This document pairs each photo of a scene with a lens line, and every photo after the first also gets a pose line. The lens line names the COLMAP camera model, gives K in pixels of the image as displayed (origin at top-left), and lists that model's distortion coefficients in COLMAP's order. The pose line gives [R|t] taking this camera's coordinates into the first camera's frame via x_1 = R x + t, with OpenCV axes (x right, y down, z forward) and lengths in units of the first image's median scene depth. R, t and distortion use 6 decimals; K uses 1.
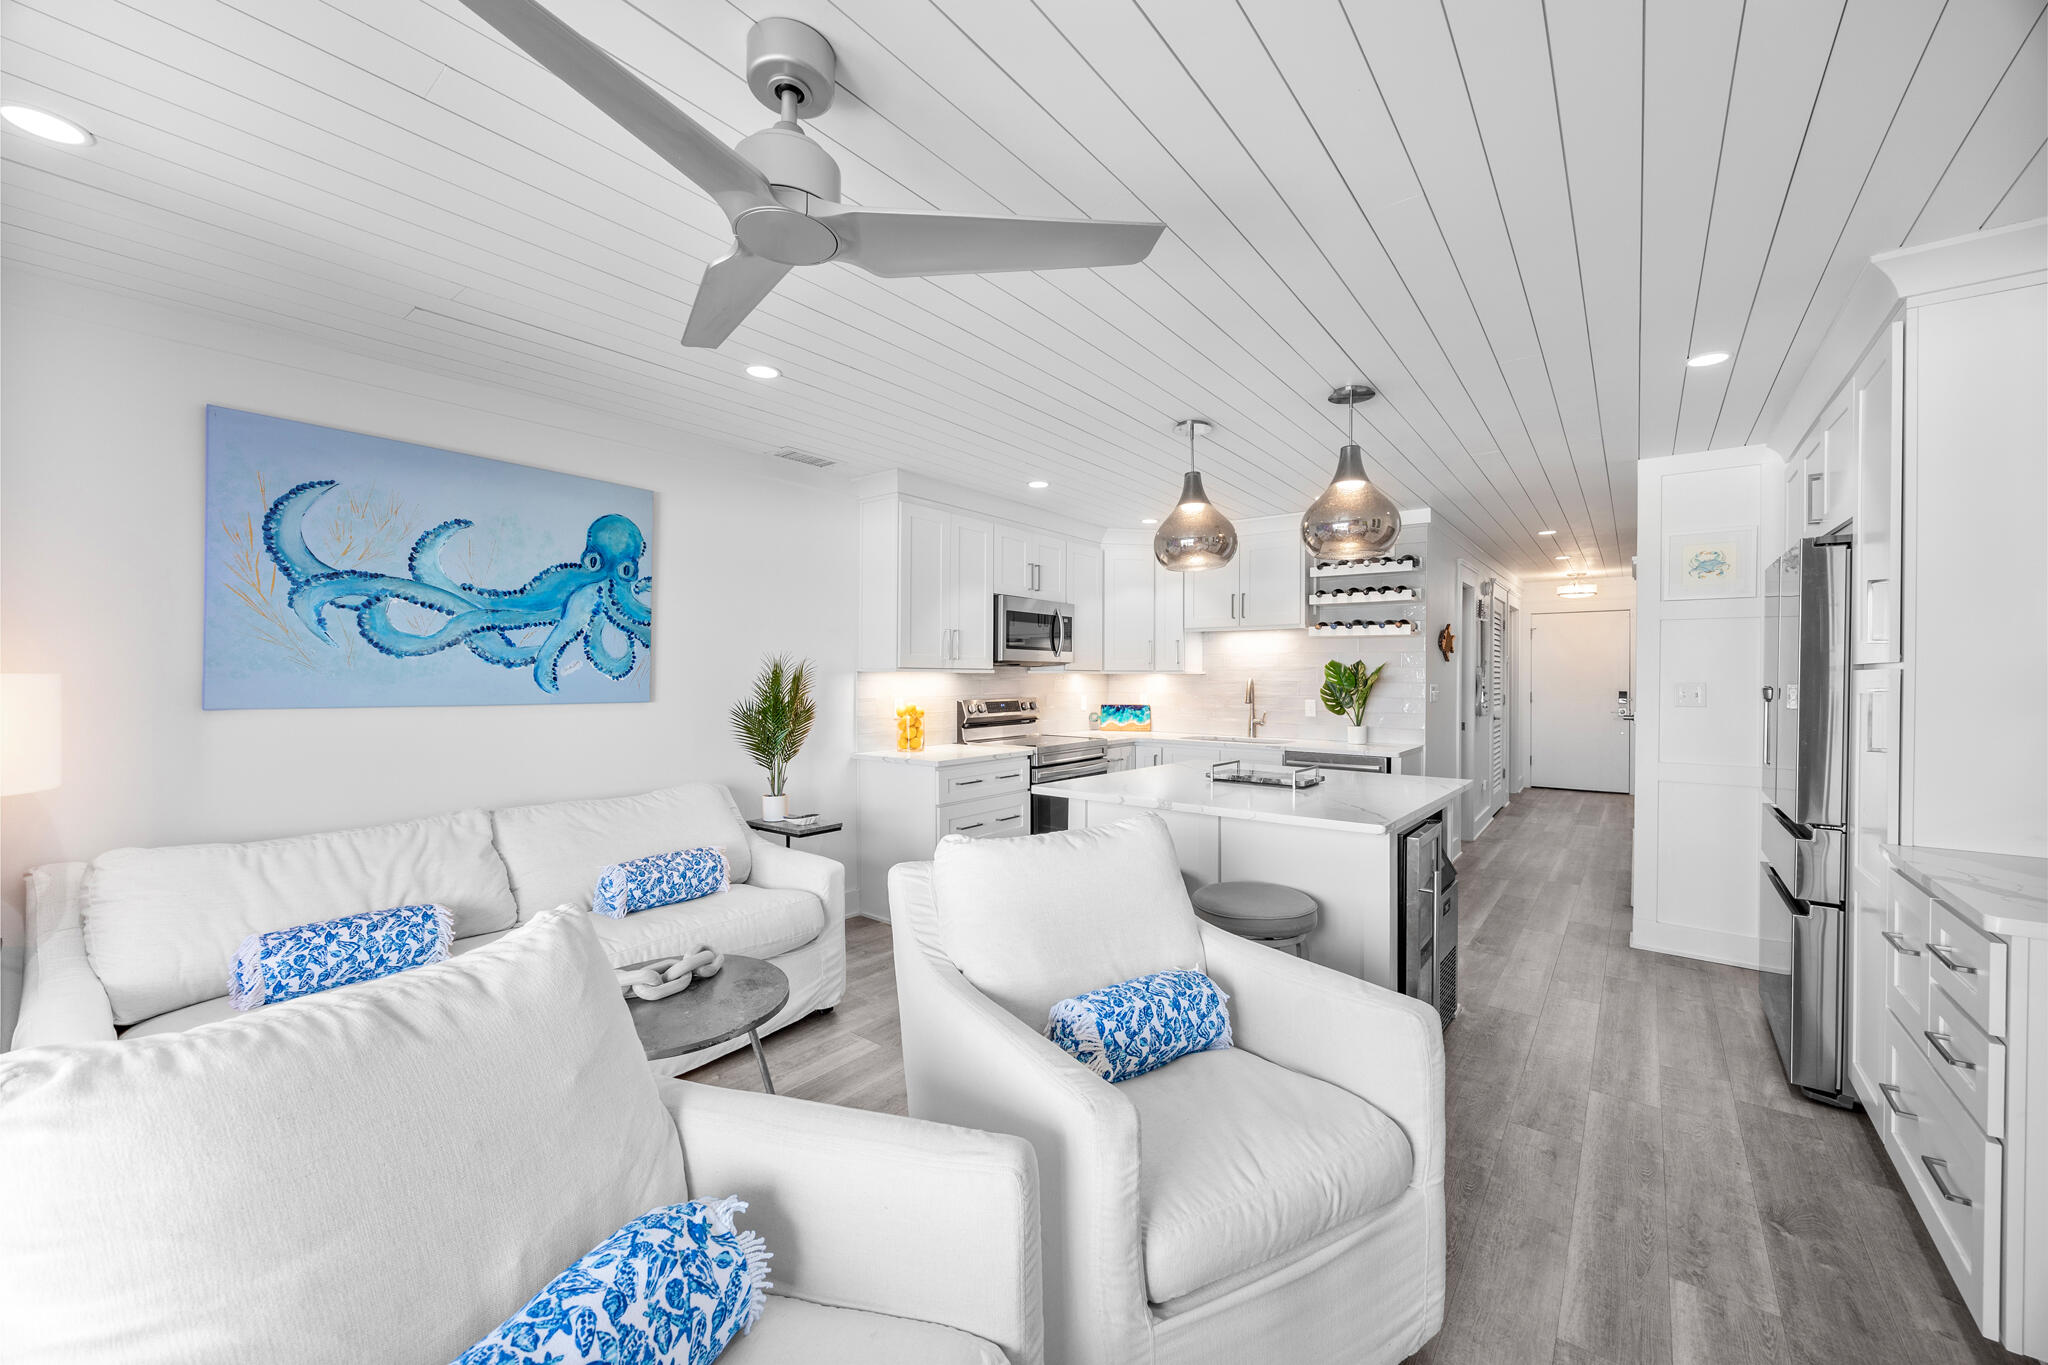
lens RADIAL K [[797.2, 0, 1034.6], [0, 797.2, 679.2], [0, 0, 1]] dist [0.000243, -0.000722]
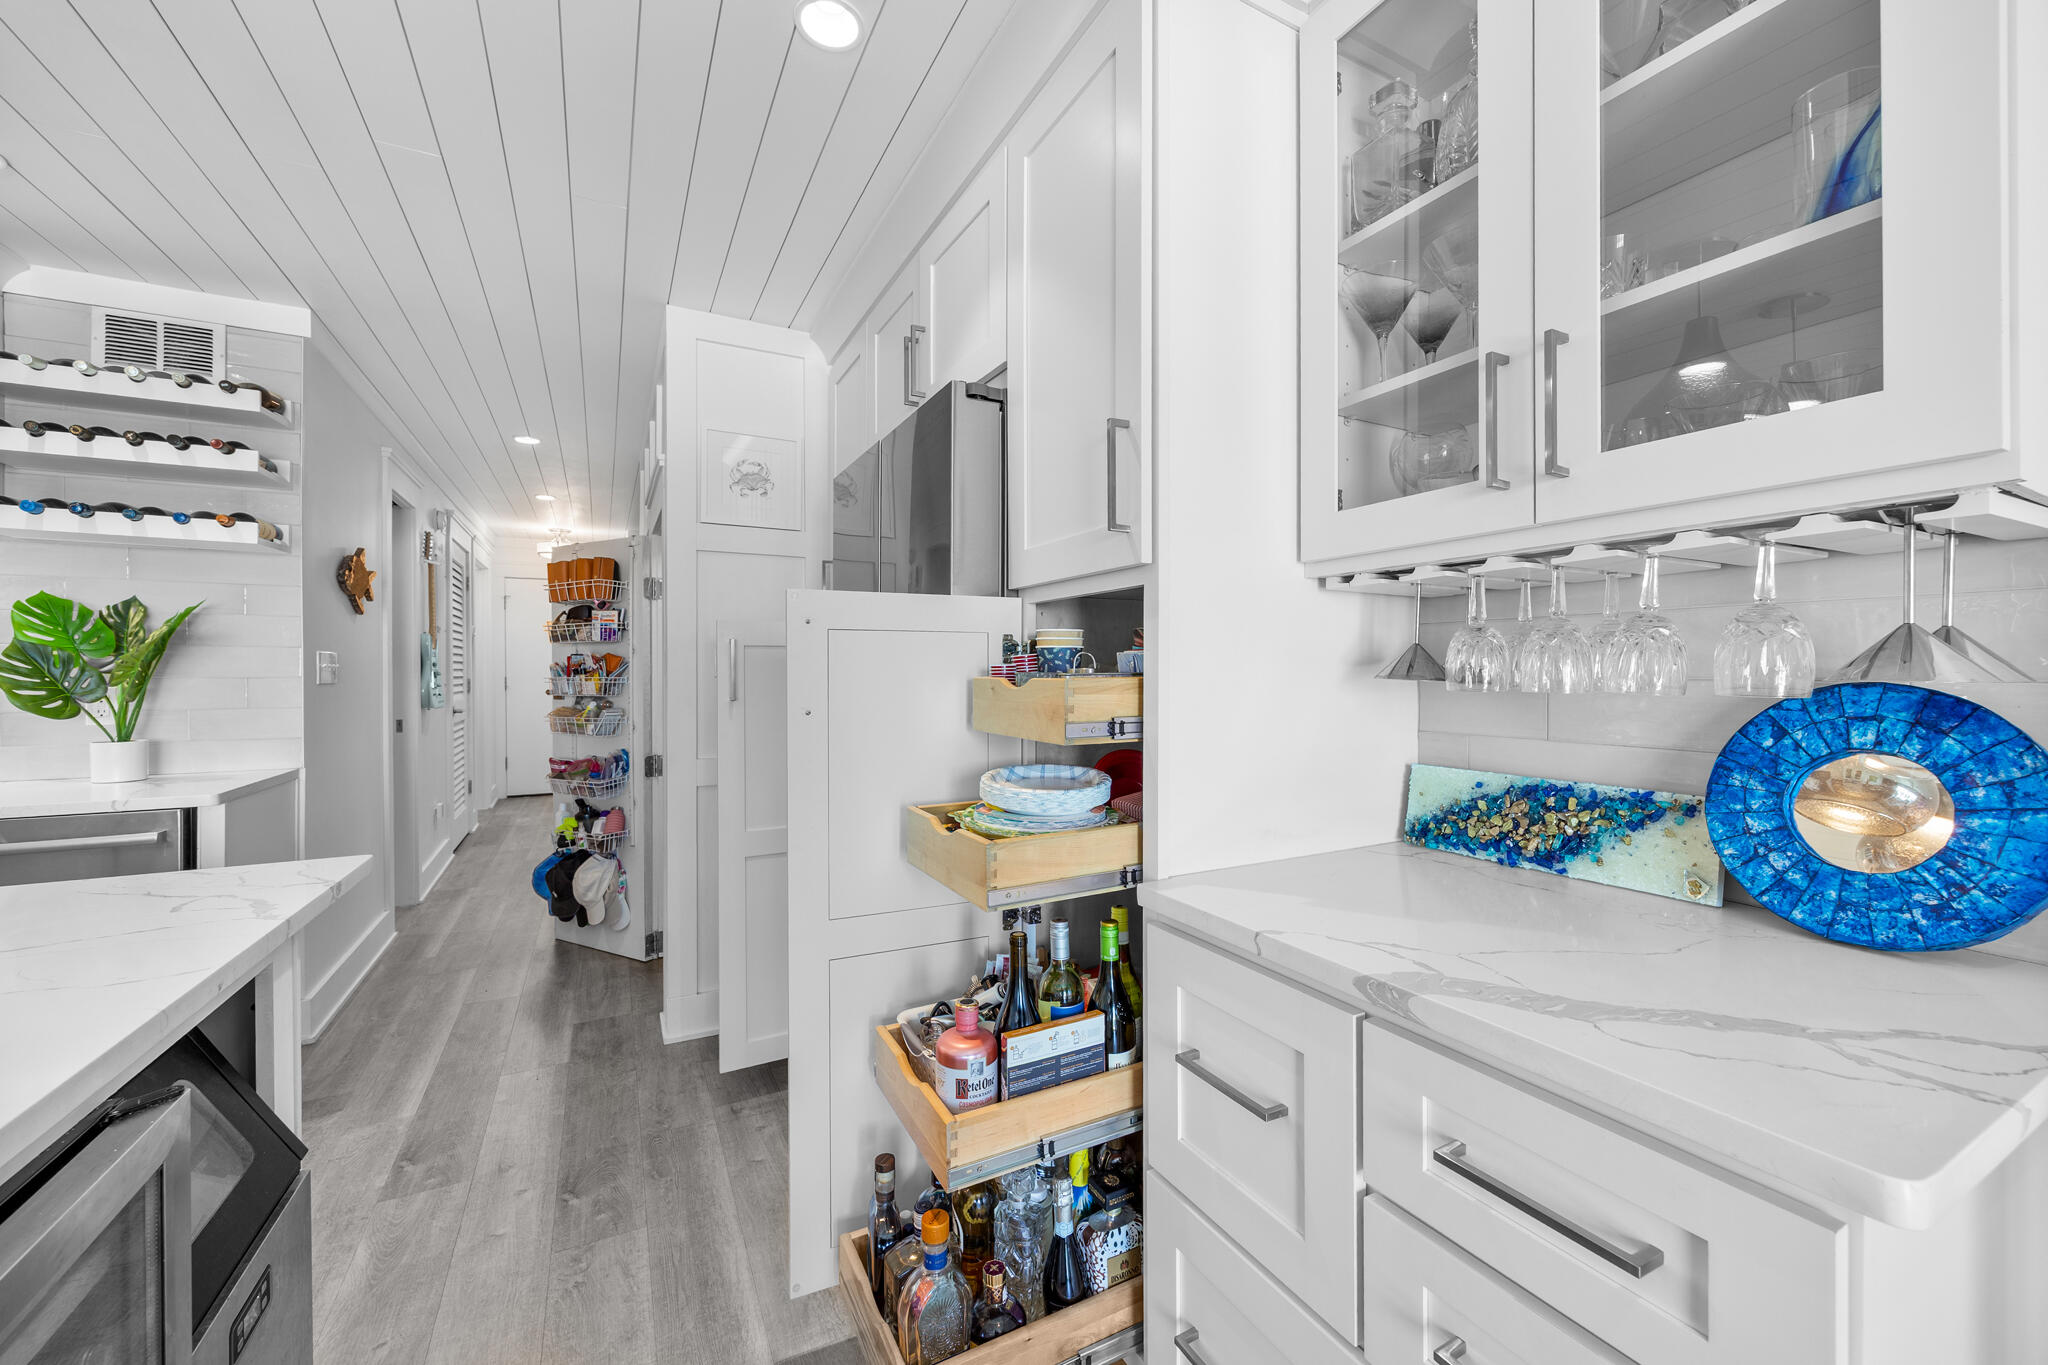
lens RADIAL K [[797.2, 0, 1025.1], [0, 797.2, 667.6], [0, 0, 1]] dist [0.000243, -0.000722]
pose [[0.420465, -0.002529, 0.907305, 0.259140], [0.013376, 0.999905, -0.003411, 0.031878], [-0.907210, 0.013570, 0.420459, 0.423968]]
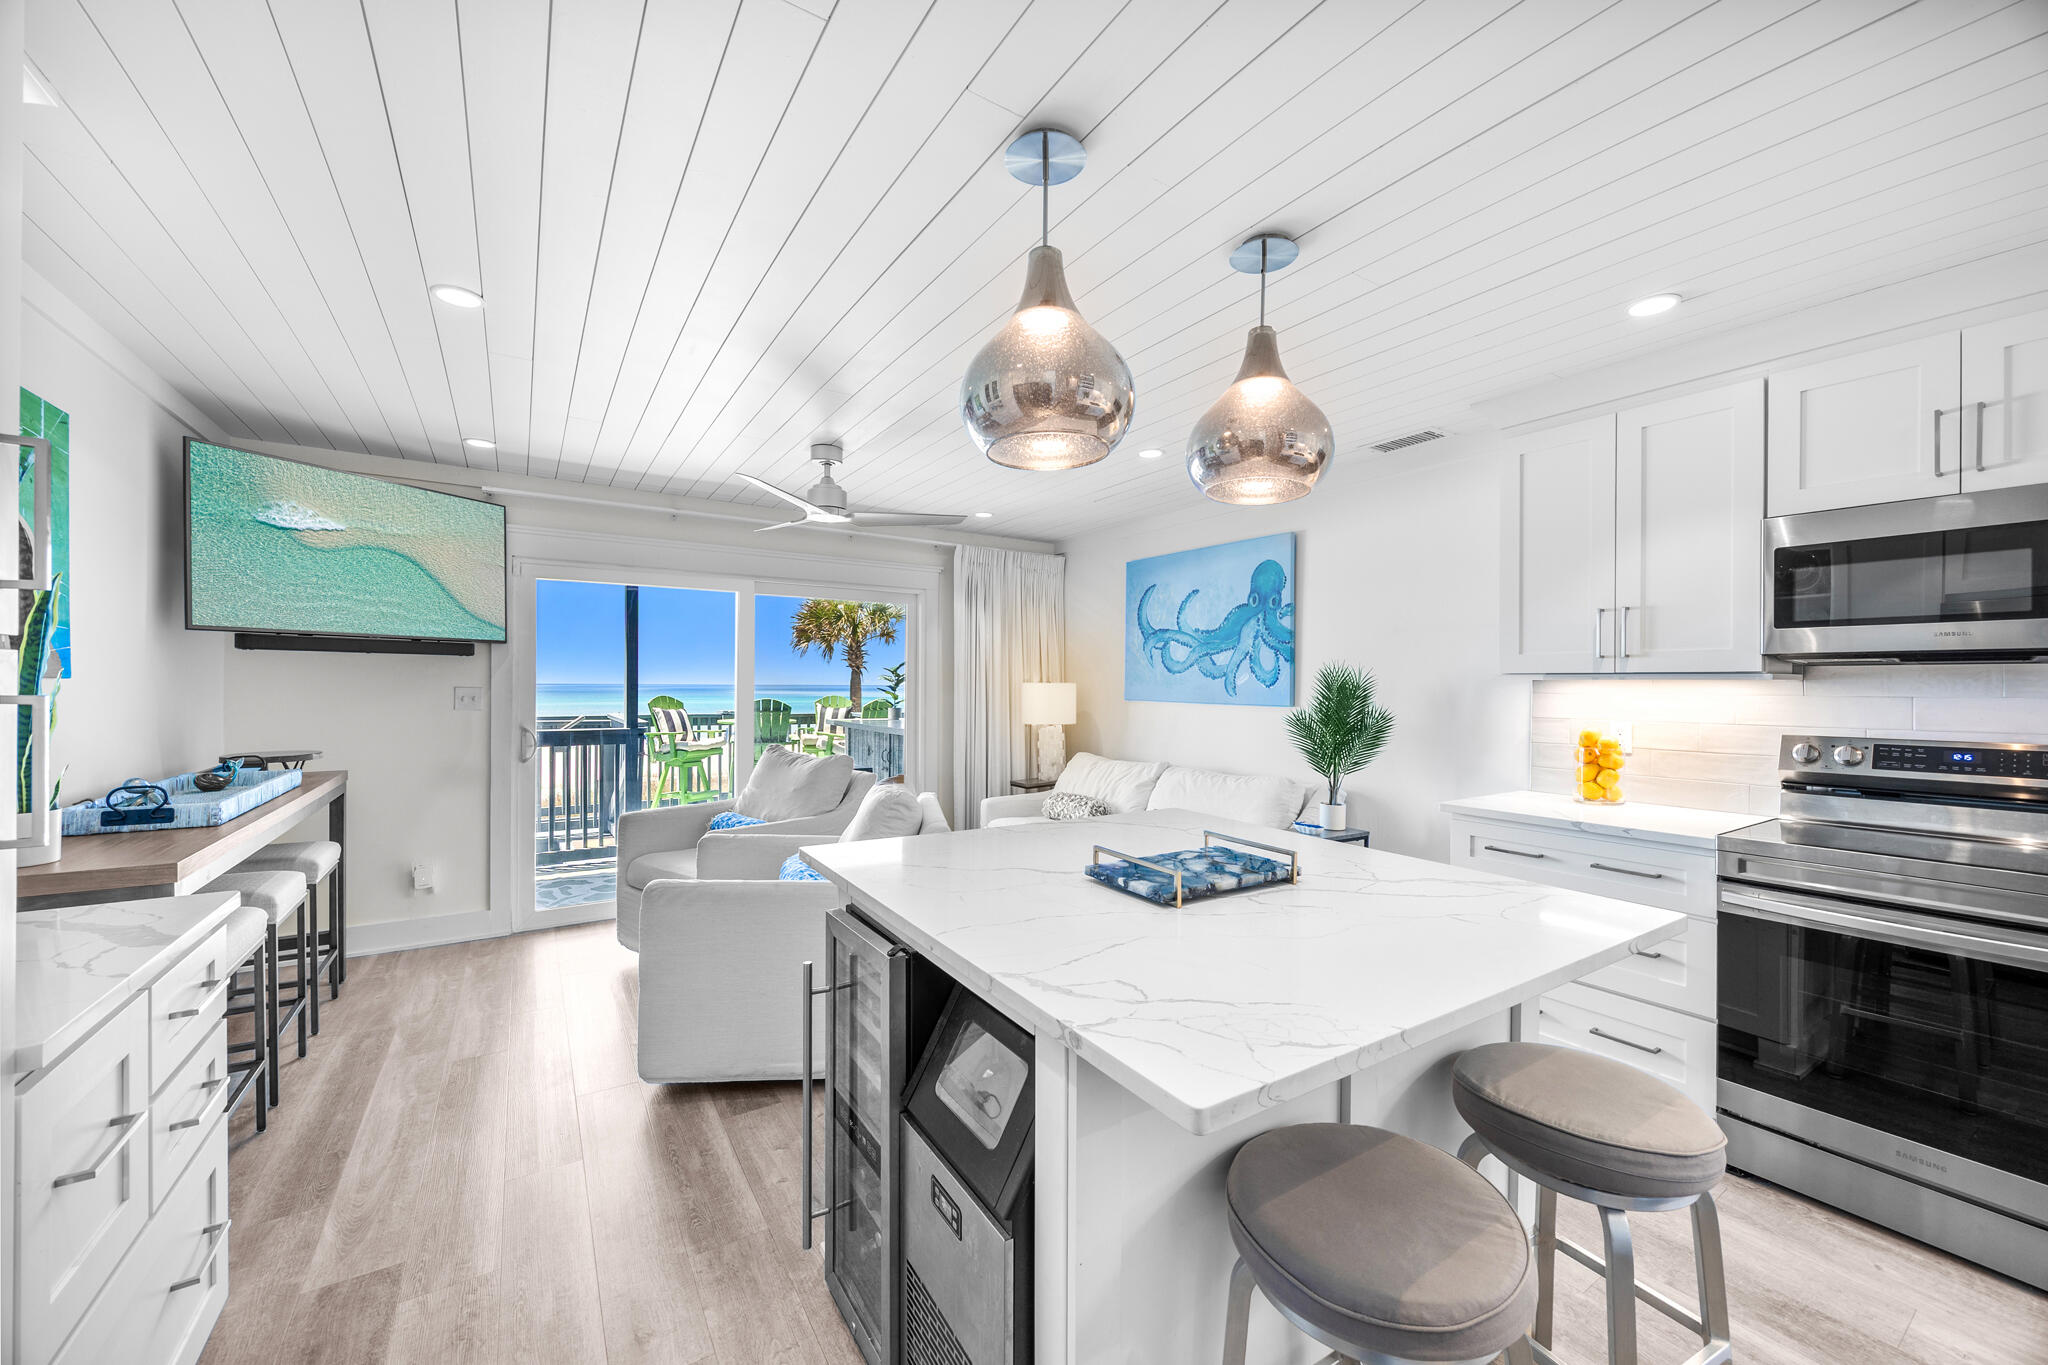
lens RADIAL K [[797.2, 0, 1012.5], [0, 797.2, 679.5], [0, 0, 1]] dist [0.000243, -0.000722]
pose [[-0.351065, -0.009029, -0.936308, 0.655958], [-0.010245, 0.999931, -0.005801, -0.000998], [0.936295, 0.007556, -0.351133, 0.845132]]
